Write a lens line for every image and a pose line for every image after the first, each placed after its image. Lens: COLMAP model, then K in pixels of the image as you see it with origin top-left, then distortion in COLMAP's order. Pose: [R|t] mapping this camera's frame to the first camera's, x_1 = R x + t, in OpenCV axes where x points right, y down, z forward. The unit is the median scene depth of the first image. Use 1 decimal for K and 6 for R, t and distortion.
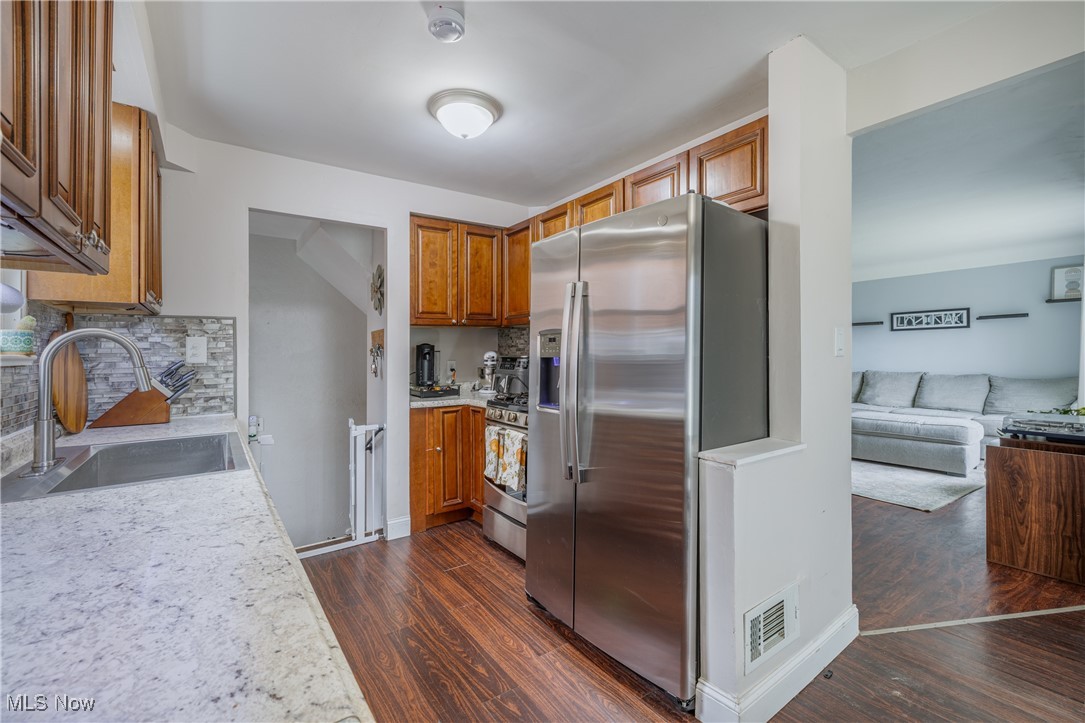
lens RADIAL K [[461.2, 0, 536.3], [0, 461.2, 358.1], [0, 0, 1]] dist [-0.000003, 0.002744]
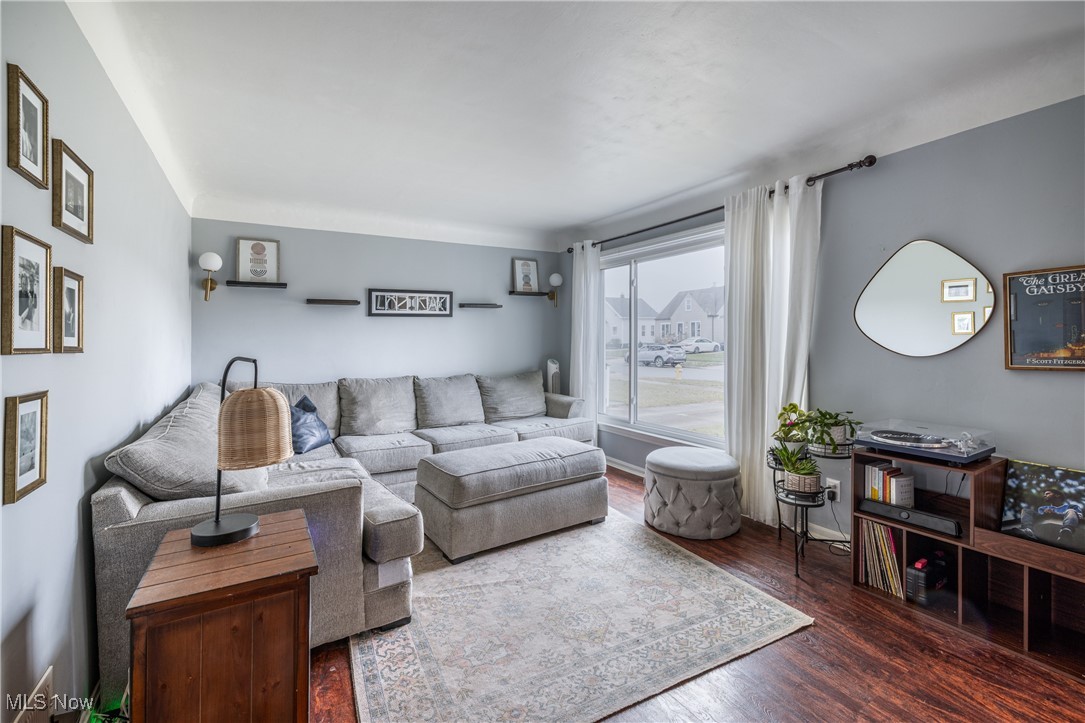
lens RADIAL K [[461.2, 0, 538.2], [0, 461.2, 360.1], [0, 0, 1]] dist [-0.000003, 0.002744]
pose [[0.092281, -0.028777, 0.995317, 0.230569], [0.023129, 0.999375, 0.026750, -0.013401], [-0.995464, 0.020552, 0.092889, 1.148959]]
